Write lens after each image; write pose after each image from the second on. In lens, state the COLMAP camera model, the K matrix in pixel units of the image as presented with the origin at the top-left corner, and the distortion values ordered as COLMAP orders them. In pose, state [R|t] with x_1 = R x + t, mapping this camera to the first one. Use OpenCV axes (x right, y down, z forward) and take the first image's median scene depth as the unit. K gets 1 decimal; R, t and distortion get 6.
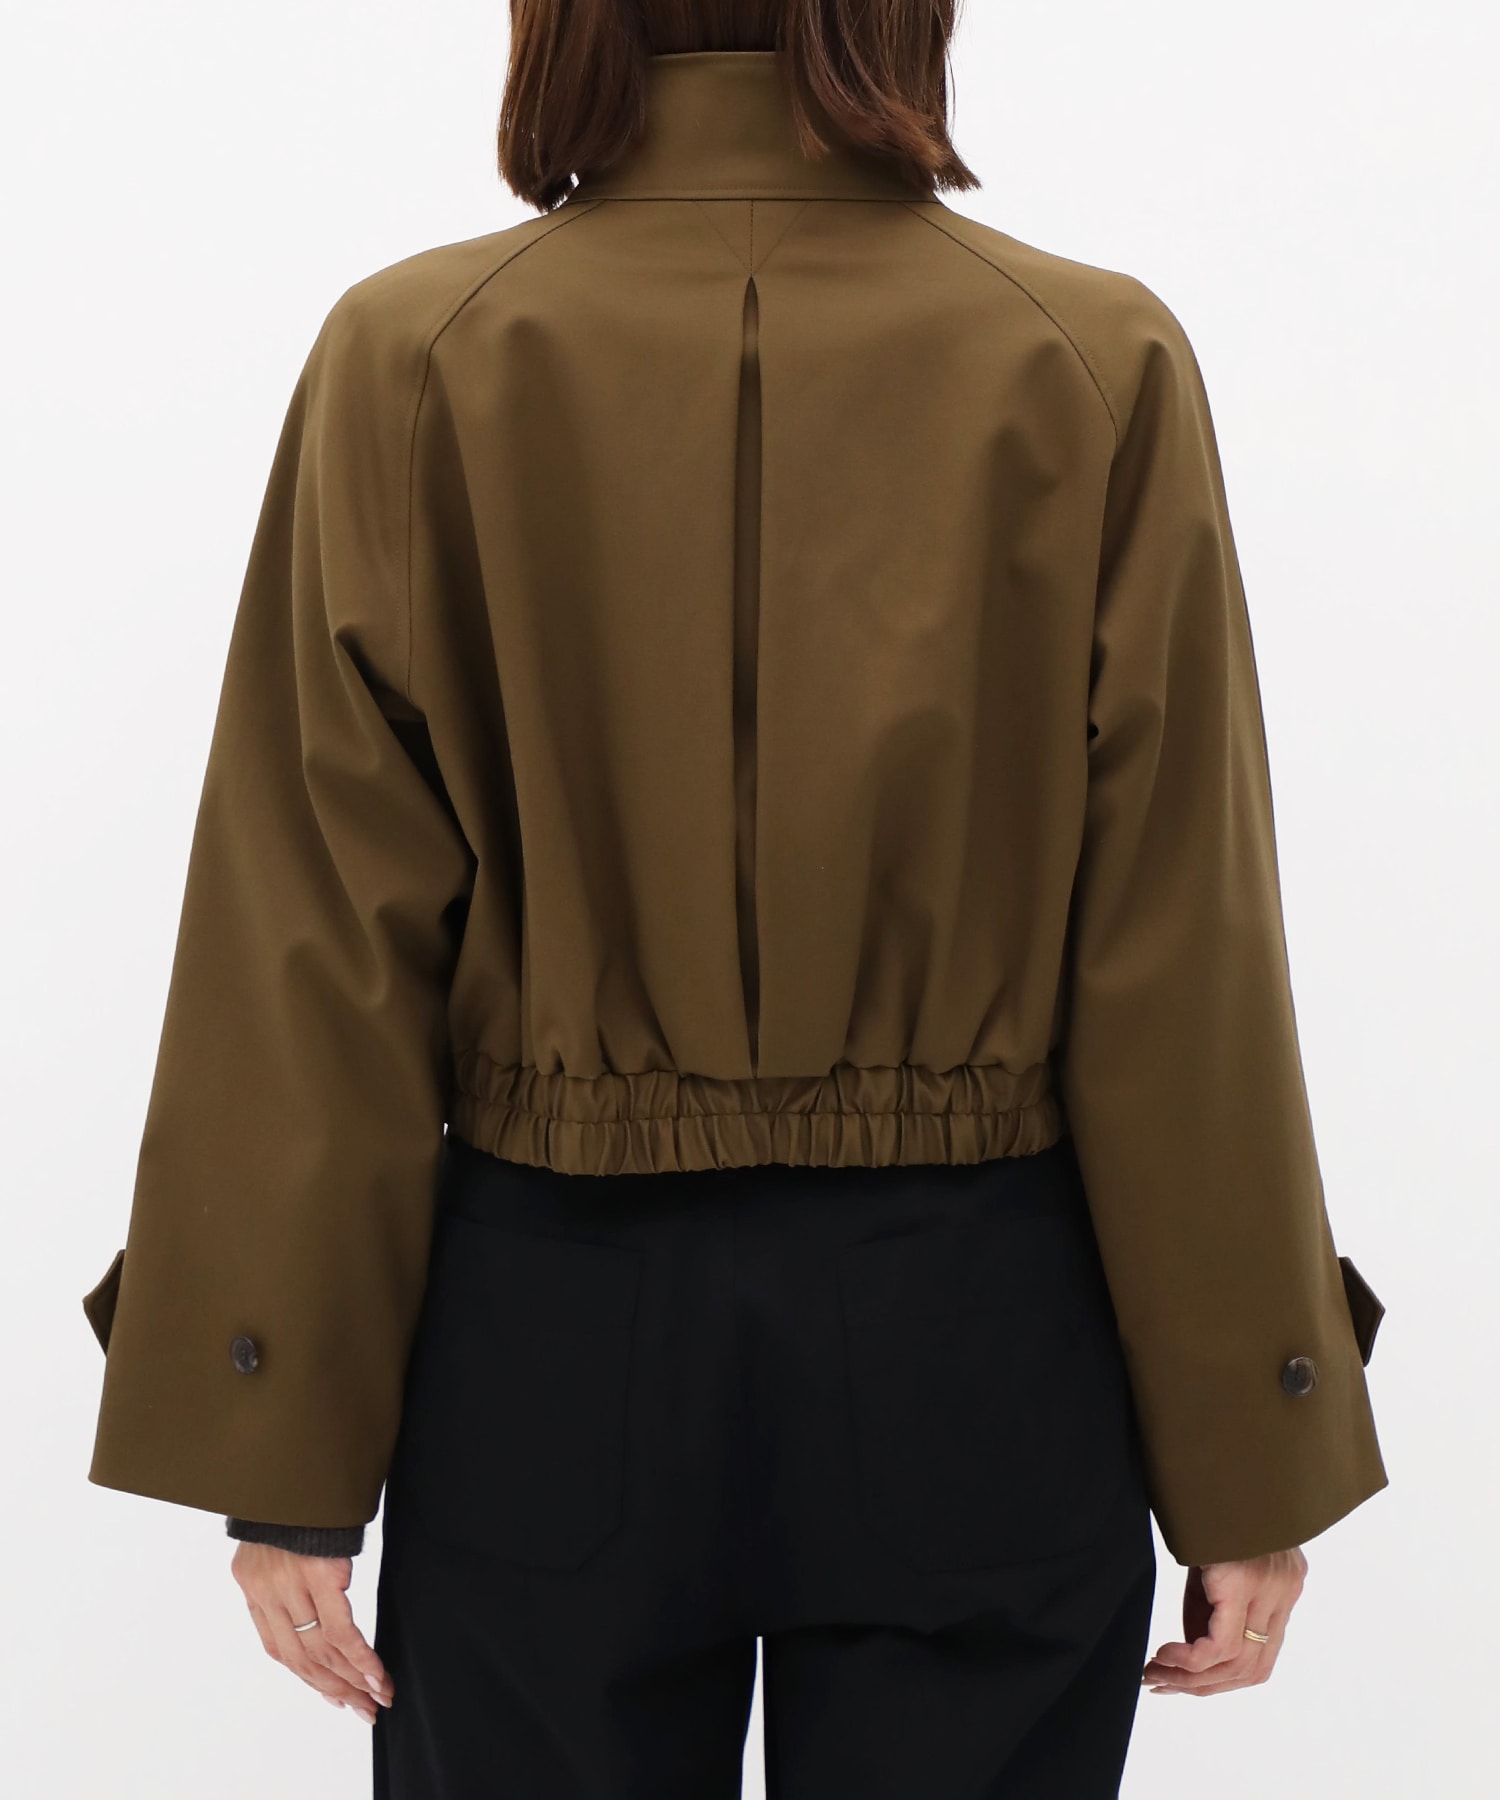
lens RADIAL K [[5644.7, 0, 641.5], [0, 5644.7, 968.5], [0, 0, 1]] dist [0.224844, 0.000000]
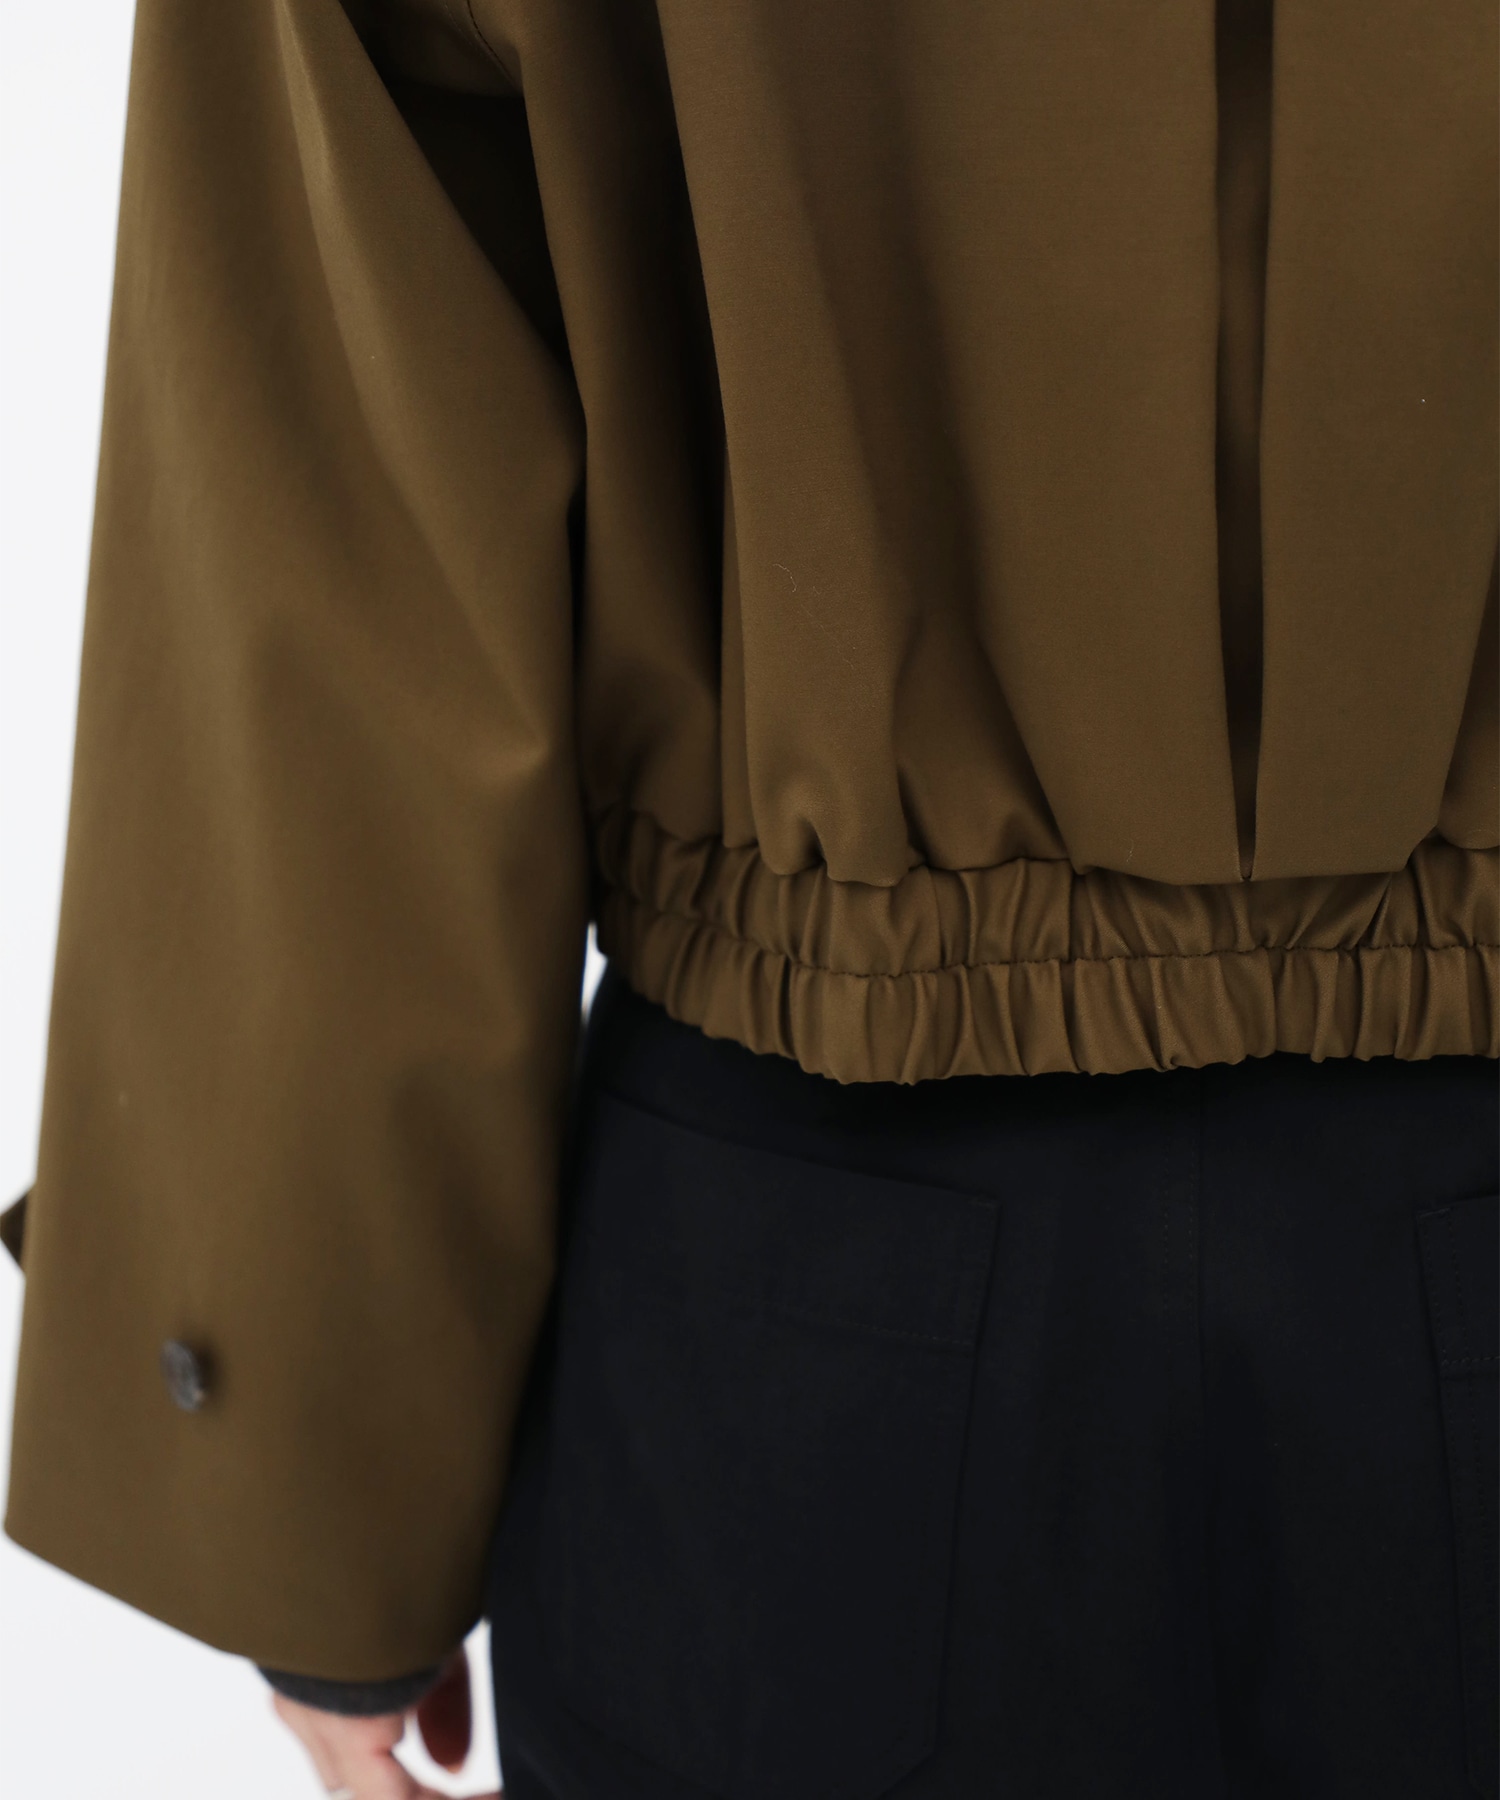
lens RADIAL K [[2917.5, 0, 739.4], [0, 2917.5, 898.6], [0, 0, 1]] dist [0.223043, 0.000000]
pose [[0.999852, -0.017029, -0.002367, -0.020265], [0.017168, 0.996251, 0.084791, 0.000238], [0.000915, -0.084819, 0.996396, 0.758973]]
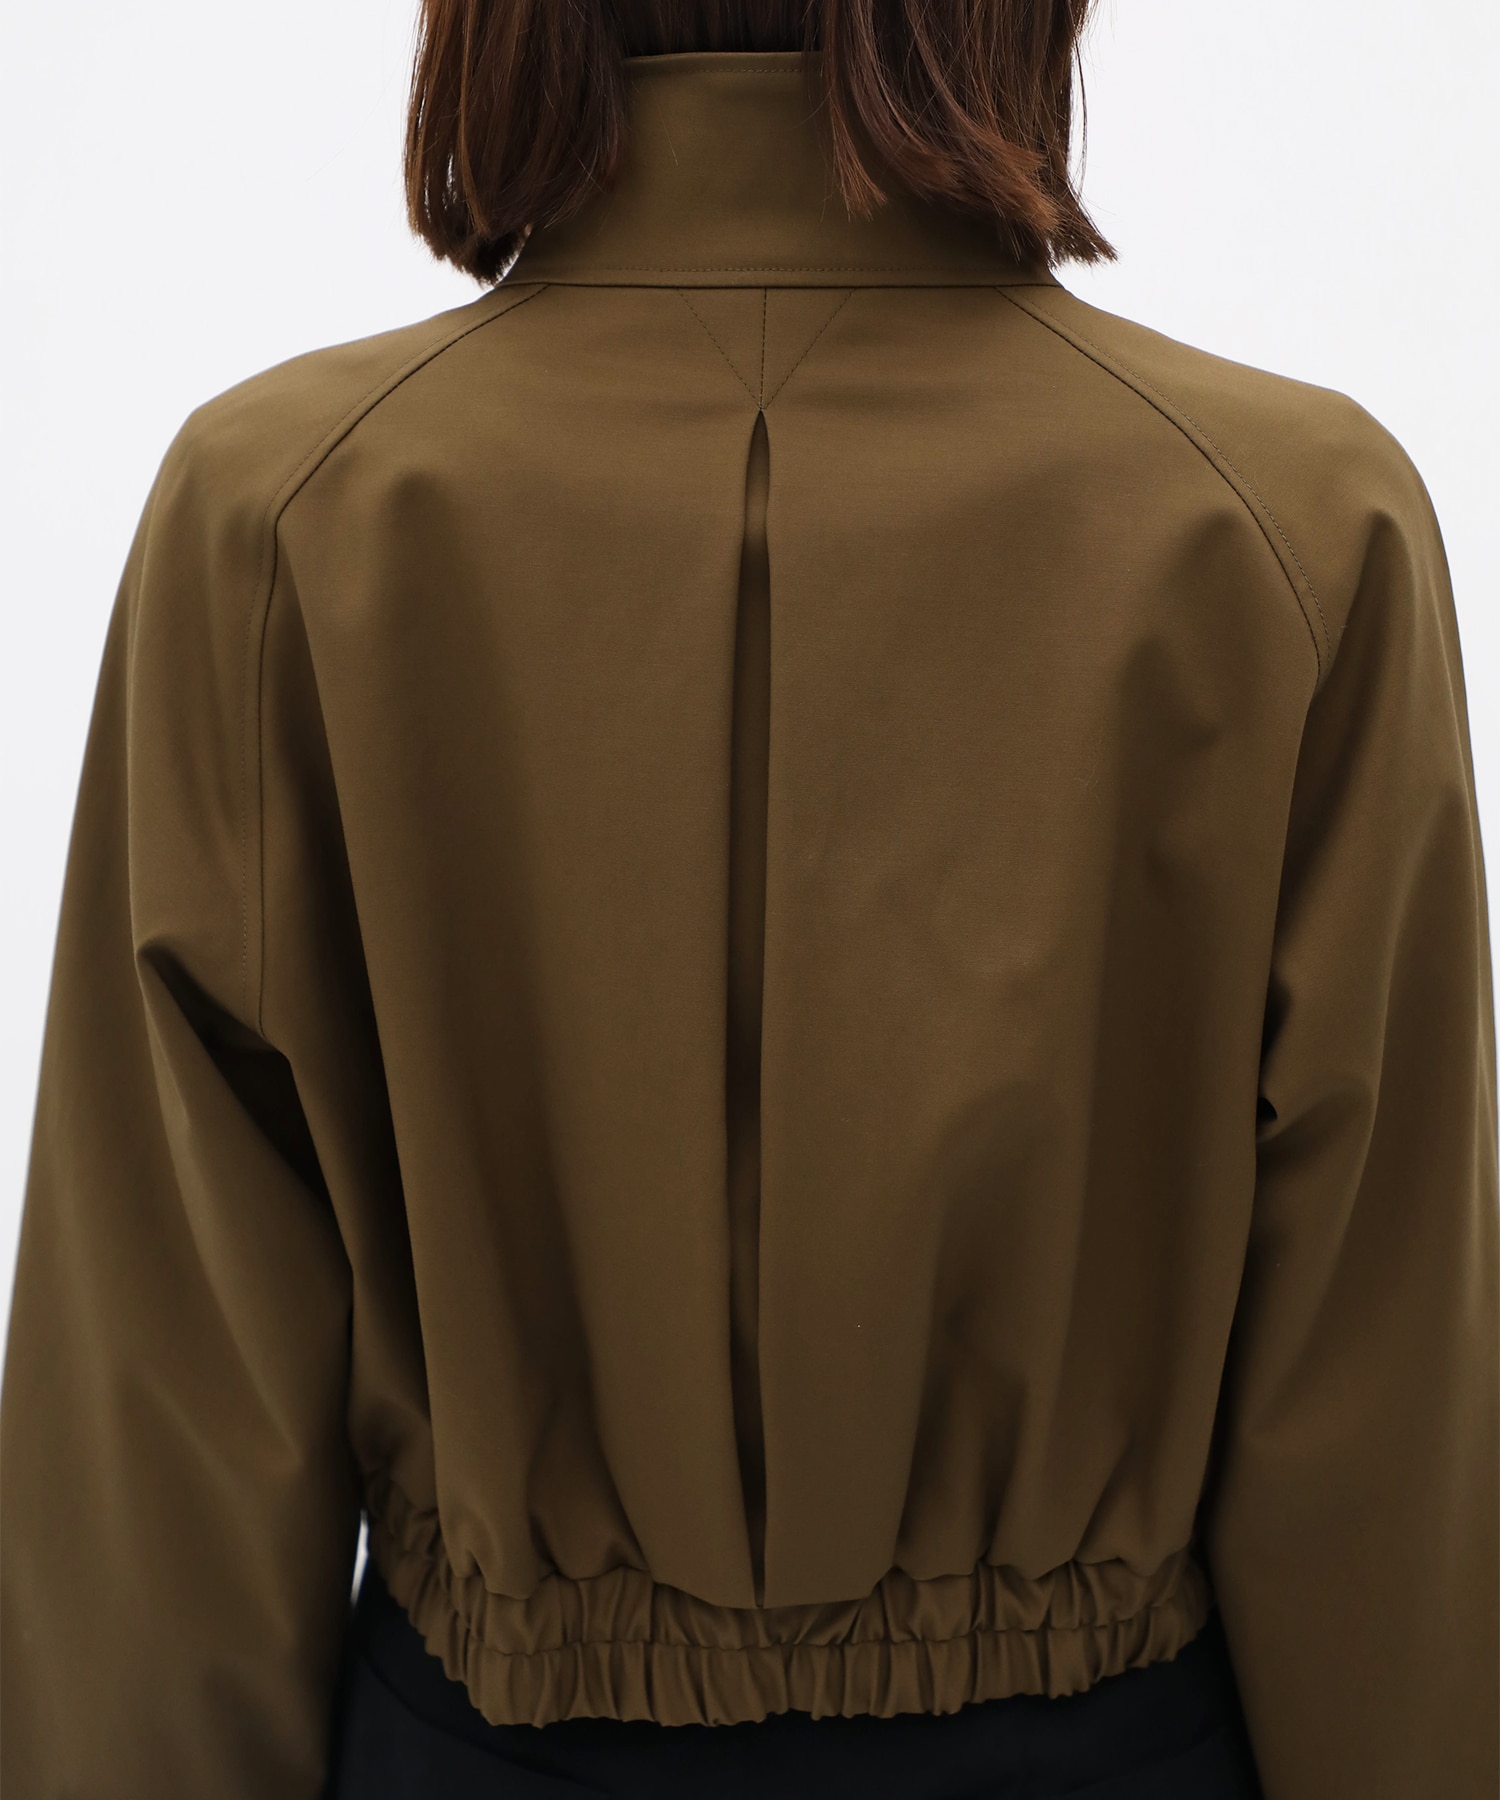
lens RADIAL K [[2917.5, 0, 702.3], [0, 2917.5, 885.7], [0, 0, 1]] dist [0.223043, 0.000000]
pose [[0.998678, 0.006270, -0.051017, 0.030466], [0.000663, 0.990878, 0.134757, -0.113690], [0.051397, -0.134613, 0.989564, 0.655714]]
